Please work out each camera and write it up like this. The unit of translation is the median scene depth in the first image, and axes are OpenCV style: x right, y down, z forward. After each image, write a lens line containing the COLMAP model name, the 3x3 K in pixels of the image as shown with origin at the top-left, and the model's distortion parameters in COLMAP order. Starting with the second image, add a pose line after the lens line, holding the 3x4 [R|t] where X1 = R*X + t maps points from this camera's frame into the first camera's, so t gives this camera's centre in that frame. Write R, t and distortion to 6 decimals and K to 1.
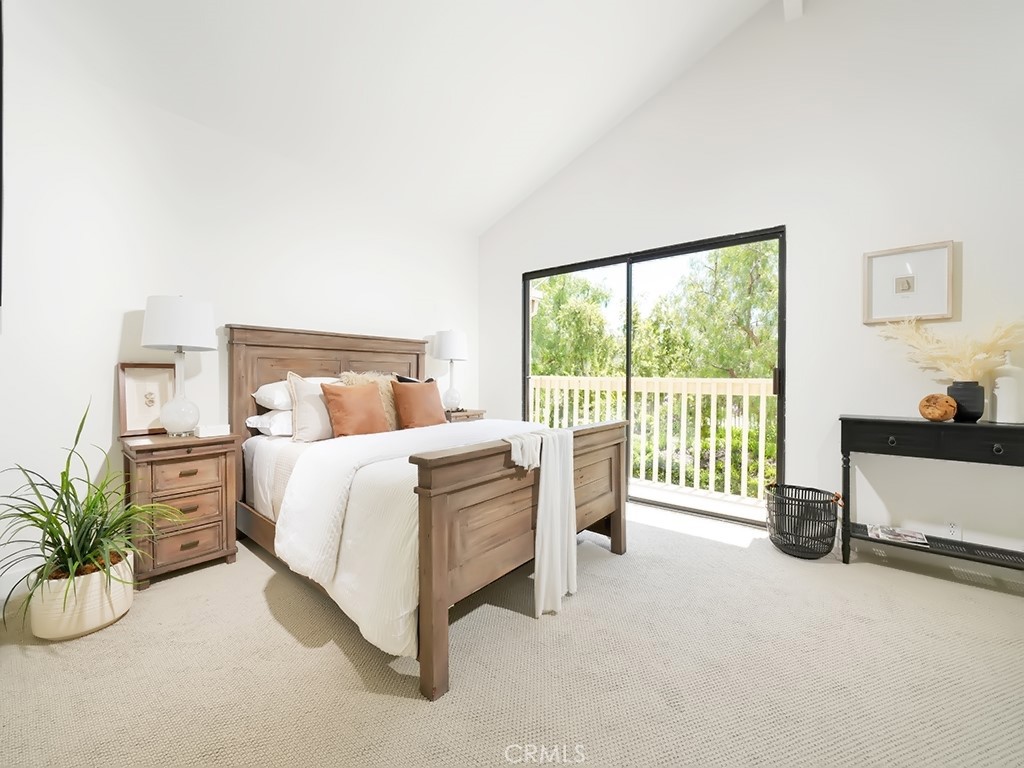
lens RADIAL K [[402.0, 0, 512.0], [0, 402.0, 384.0], [0, 0, 1]] dist [-0.002406, -0.000415]
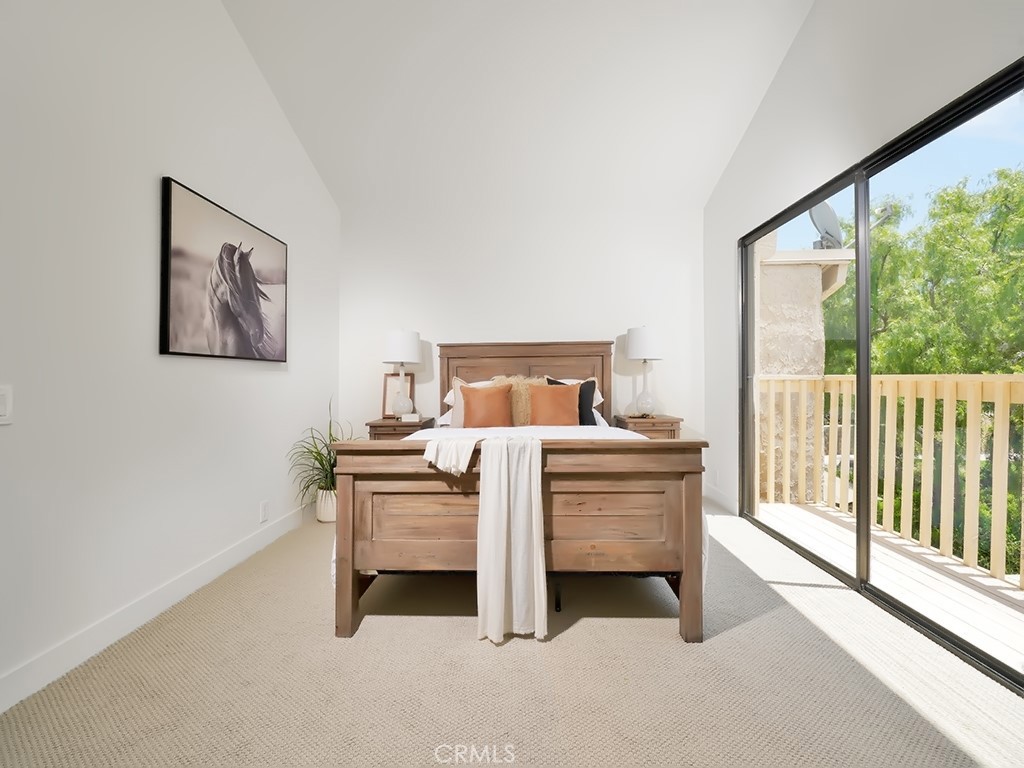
lens RADIAL K [[402.0, 0, 512.0], [0, 402.0, 384.0], [0, 0, 1]] dist [-0.002406, -0.000415]
pose [[0.621077, -0.001937, -0.783747, 0.419590], [-0.002480, 0.999987, -0.004436, -0.001496], [0.783746, 0.004699, 0.621064, 0.233008]]
